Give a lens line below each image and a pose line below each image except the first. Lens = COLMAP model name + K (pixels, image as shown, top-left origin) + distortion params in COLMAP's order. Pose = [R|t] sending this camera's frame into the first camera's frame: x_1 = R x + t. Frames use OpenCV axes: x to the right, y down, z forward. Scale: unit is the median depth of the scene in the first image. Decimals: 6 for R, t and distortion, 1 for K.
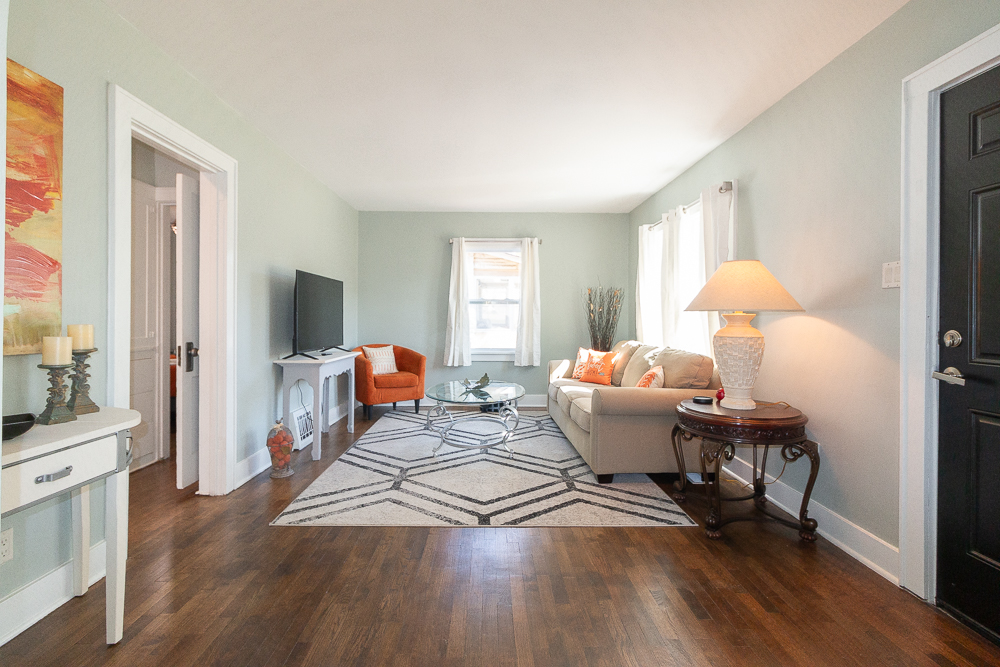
lens RADIAL K [[455.8, 0, 496.7], [0, 455.8, 322.4], [0, 0, 1]] dist [-0.001130, -0.000287]
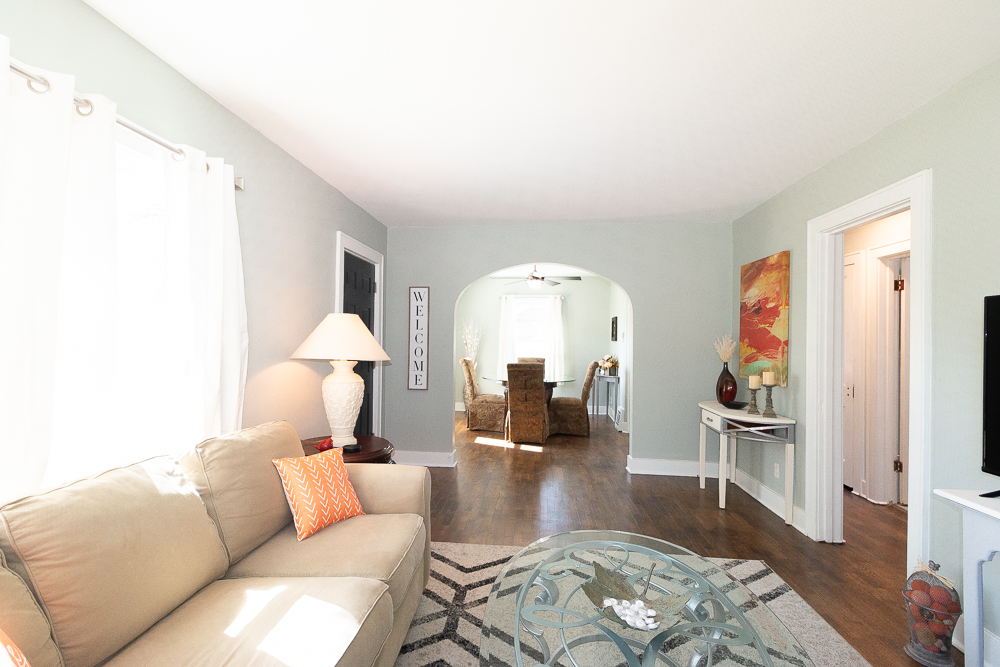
lens RADIAL K [[459.5, 0, 491.9], [0, 459.5, 337.0], [0, 0, 1]] dist [-0.001029, 0.000103]
pose [[-0.992351, -0.015714, 0.122441, 0.025095], [-0.015417, 0.999875, 0.003377, -0.082202], [-0.122479, 0.001464, -0.992470, 1.893266]]
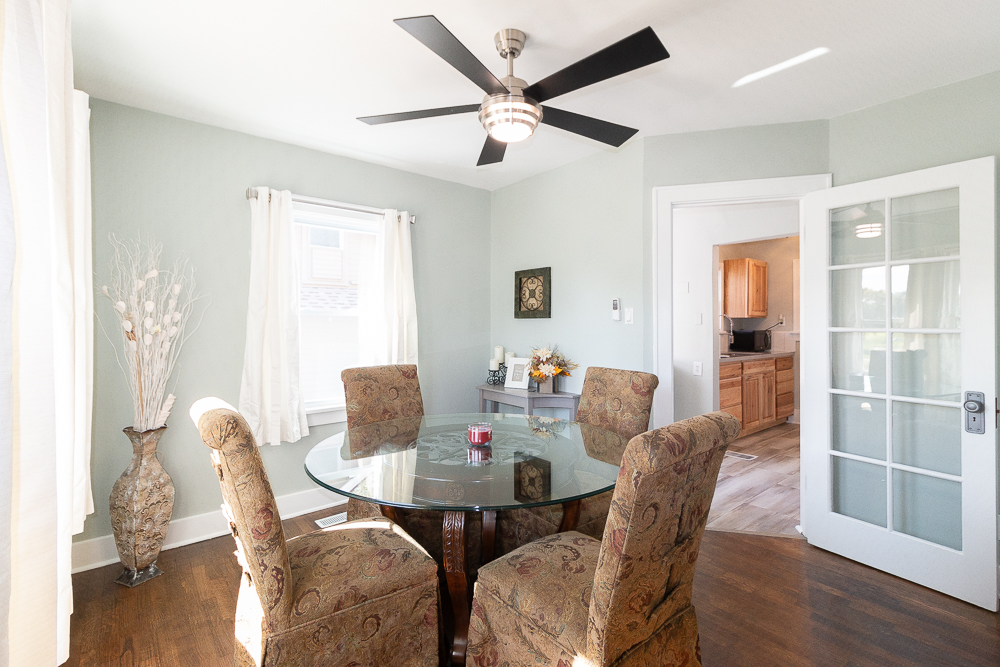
lens RADIAL K [[451.7, 0, 498.4], [0, 451.7, 320.3], [0, 0, 1]] dist [0.002553, 0.000216]
pose [[-0.779082, -0.007750, -0.626875, 0.522614], [-0.009720, 0.999953, -0.000283, -0.054807], [0.626847, 0.005873, -0.779120, 0.090043]]
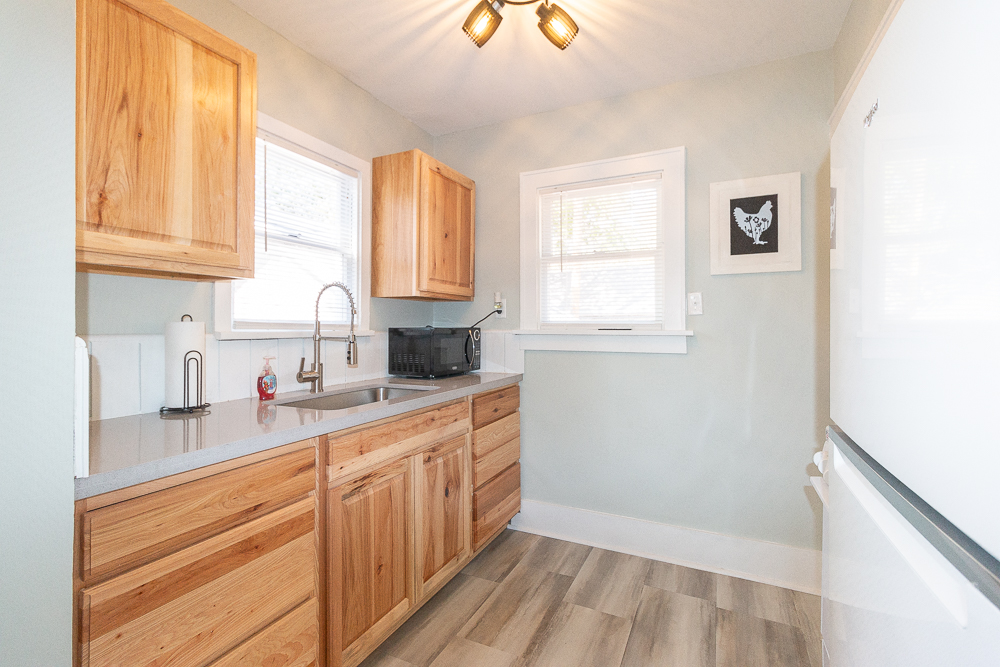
lens RADIAL K [[455.8, 0, 496.7], [0, 455.8, 322.4], [0, 0, 1]] dist [-0.001130, -0.000287]
pose [[-0.443499, -0.006933, -0.896248, -0.902052], [-0.007039, 0.999966, -0.004252, -0.028514], [0.896247, 0.004423, -0.443533, -0.283618]]
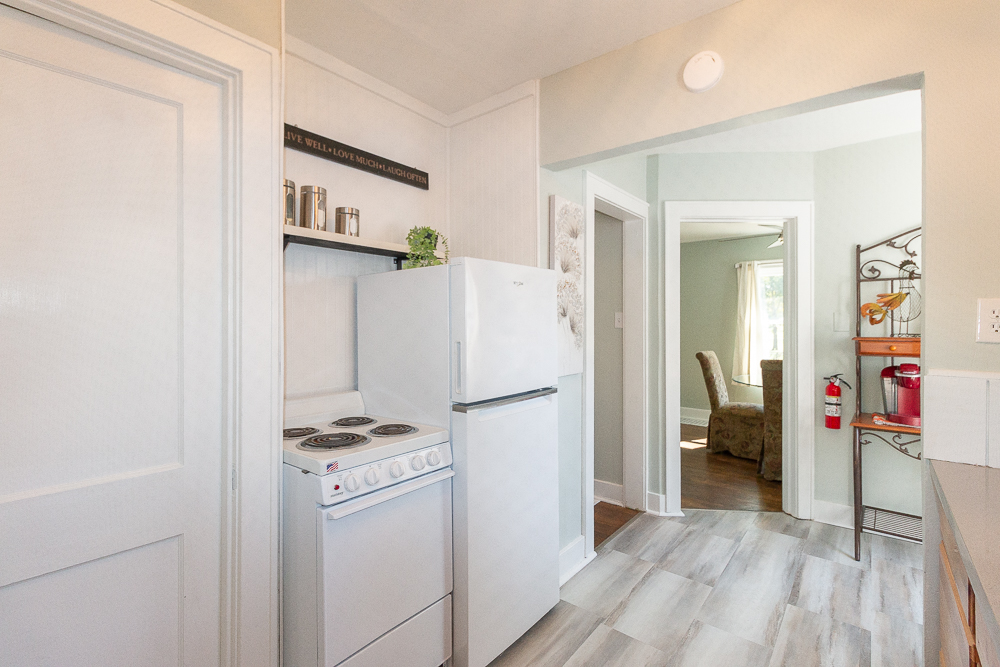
lens RADIAL K [[473.7, 0, 484.3], [0, 473.7, 321.1], [0, 0, 1]] dist [-0.001744, -0.000497]
pose [[0.647778, 0.000483, 0.761829, -1.672287], [0.007744, 0.999944, -0.007219, -0.065500], [-0.761790, 0.010576, 0.647738, -0.609437]]
